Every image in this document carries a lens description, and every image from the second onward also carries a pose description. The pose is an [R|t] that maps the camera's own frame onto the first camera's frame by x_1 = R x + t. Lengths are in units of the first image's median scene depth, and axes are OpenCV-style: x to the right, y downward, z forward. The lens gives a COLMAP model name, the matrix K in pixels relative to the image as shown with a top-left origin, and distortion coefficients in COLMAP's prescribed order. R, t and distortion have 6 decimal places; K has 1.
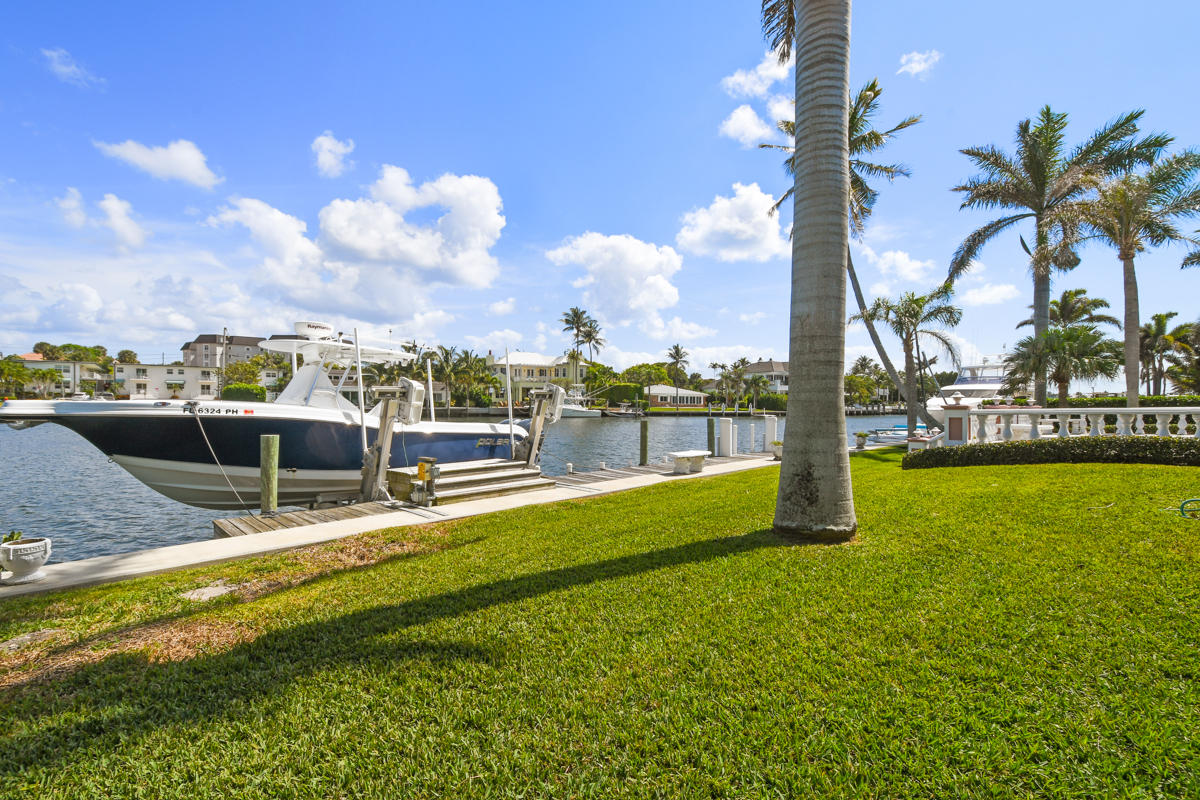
lens RADIAL K [[536.4, 0, 585.0], [0, 536.4, 407.0], [0, 0, 1]] dist [0.000188, -0.000002]
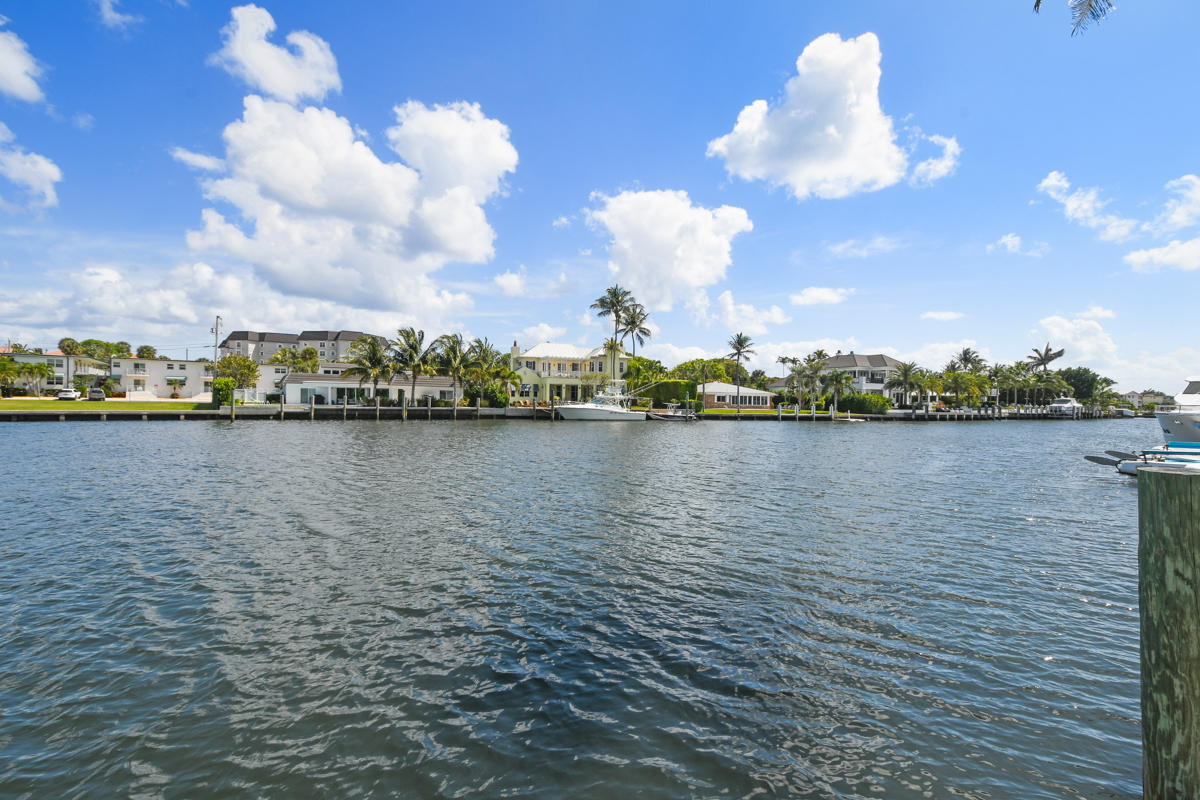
lens RADIAL K [[536.4, 0, 585.0], [0, 536.4, 407.0], [0, 0, 1]] dist [0.000188, -0.000002]
pose [[0.994949, 0.005347, -0.100238, 0.020074], [-0.005672, 0.999980, -0.002960, 0.001228], [0.100220, 0.003514, 0.994959, 0.154184]]
